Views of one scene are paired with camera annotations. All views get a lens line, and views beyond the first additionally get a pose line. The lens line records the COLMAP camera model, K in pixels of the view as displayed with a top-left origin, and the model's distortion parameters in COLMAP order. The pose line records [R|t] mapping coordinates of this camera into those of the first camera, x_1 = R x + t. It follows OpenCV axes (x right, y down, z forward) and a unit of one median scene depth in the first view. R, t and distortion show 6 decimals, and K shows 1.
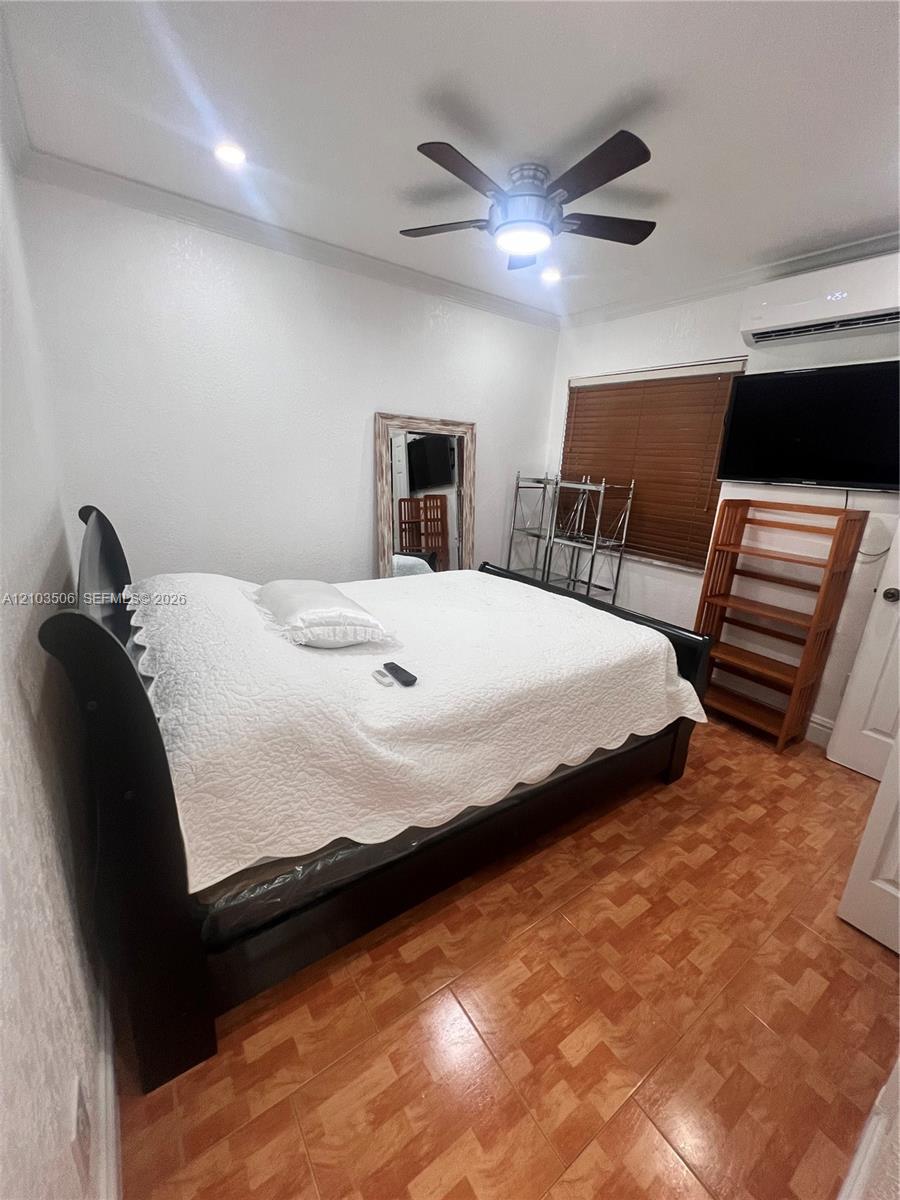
lens RADIAL K [[495.3, 0, 446.5], [0, 495.3, 581.1], [0, 0, 1]] dist [0.002044, 0.000071]
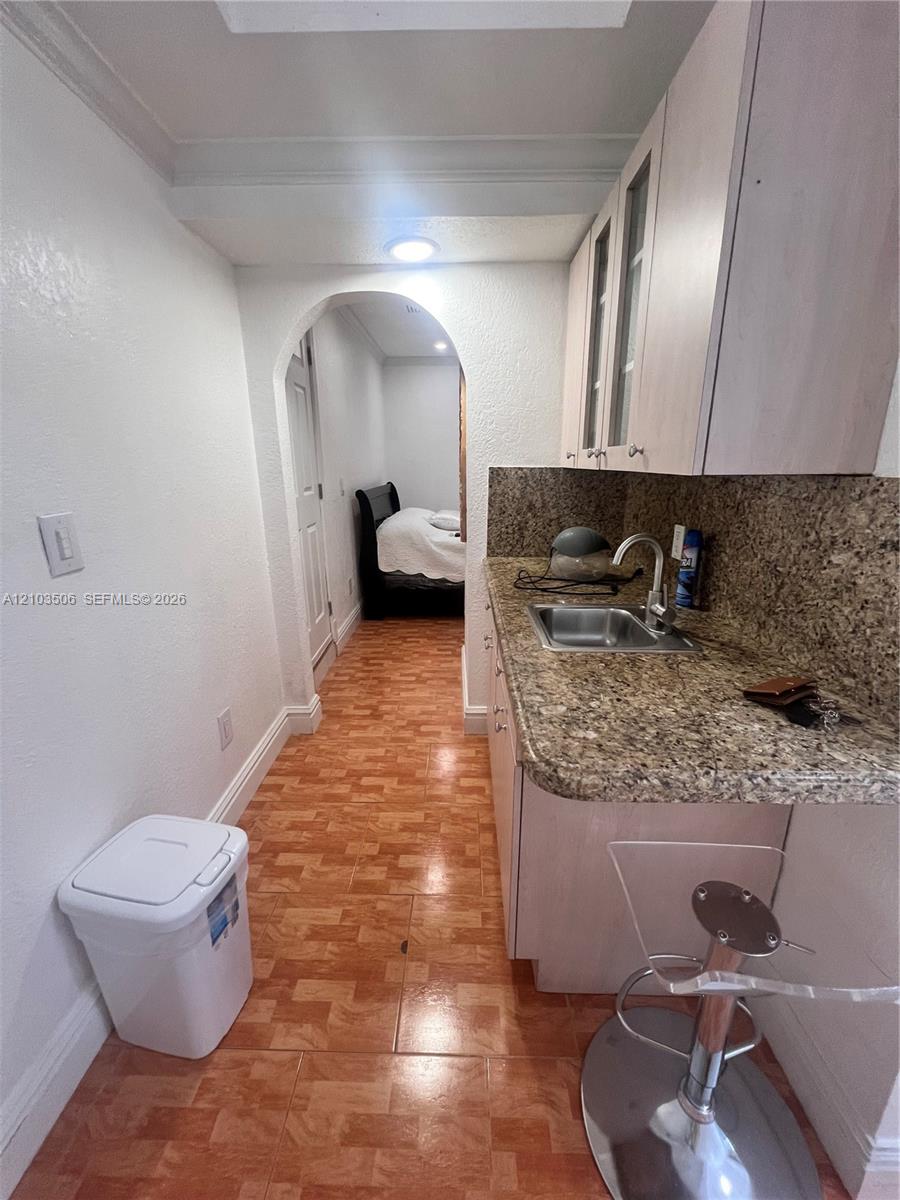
lens RADIAL K [[482.4, 0, 451.5], [0, 482.4, 597.0], [0, 0, 1]] dist [0.000071, -0.000255]
pose [[0.795072, 0.096244, -0.598830, 1.357146], [-0.093932, 0.994956, 0.035195, 0.393823], [0.599197, 0.028267, 0.800102, -1.036780]]
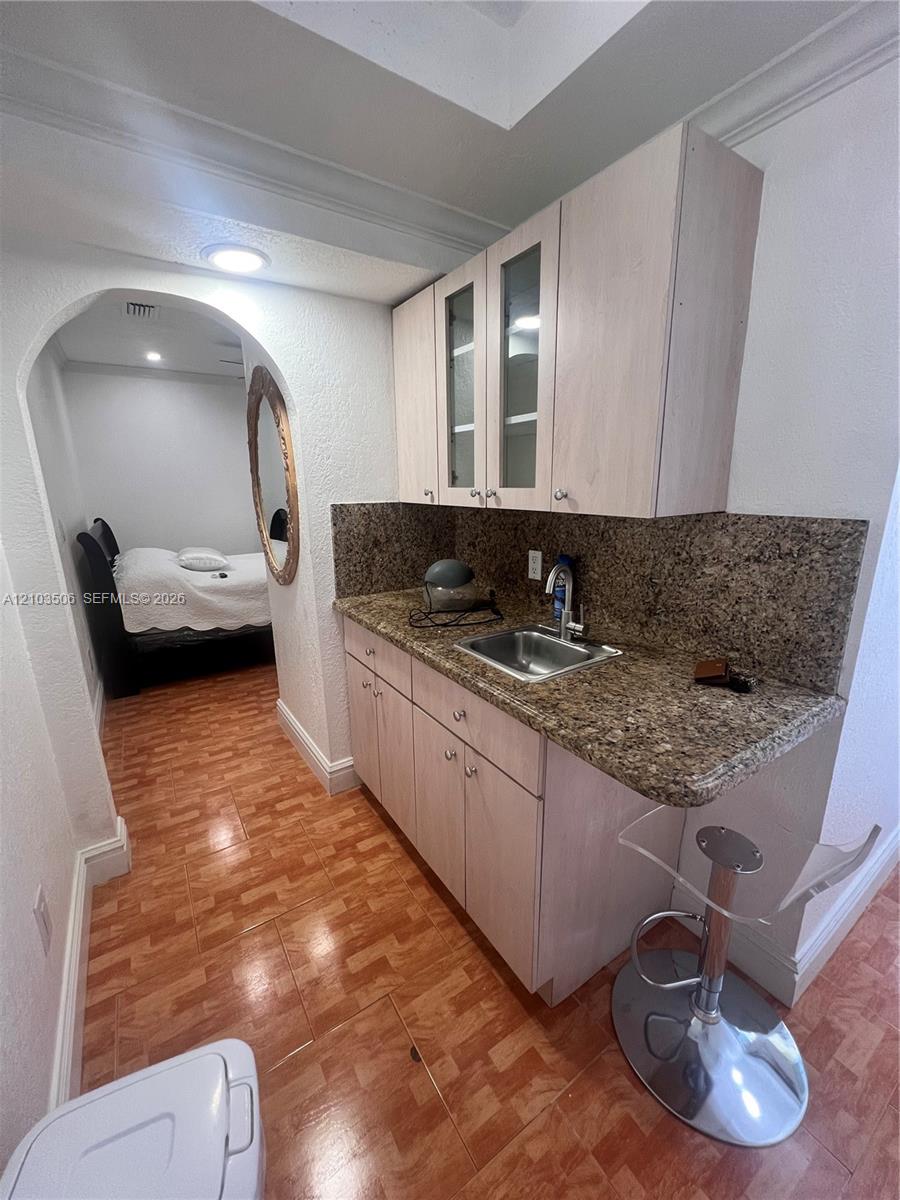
lens RADIAL K [[482.4, 0, 451.5], [0, 482.4, 597.0], [0, 0, 1]] dist [0.000071, -0.000255]
pose [[0.996028, -0.067135, -0.058495, 1.015364], [0.066375, 0.997684, -0.014849, 0.356647], [0.059356, 0.010907, 0.998177, -1.130367]]
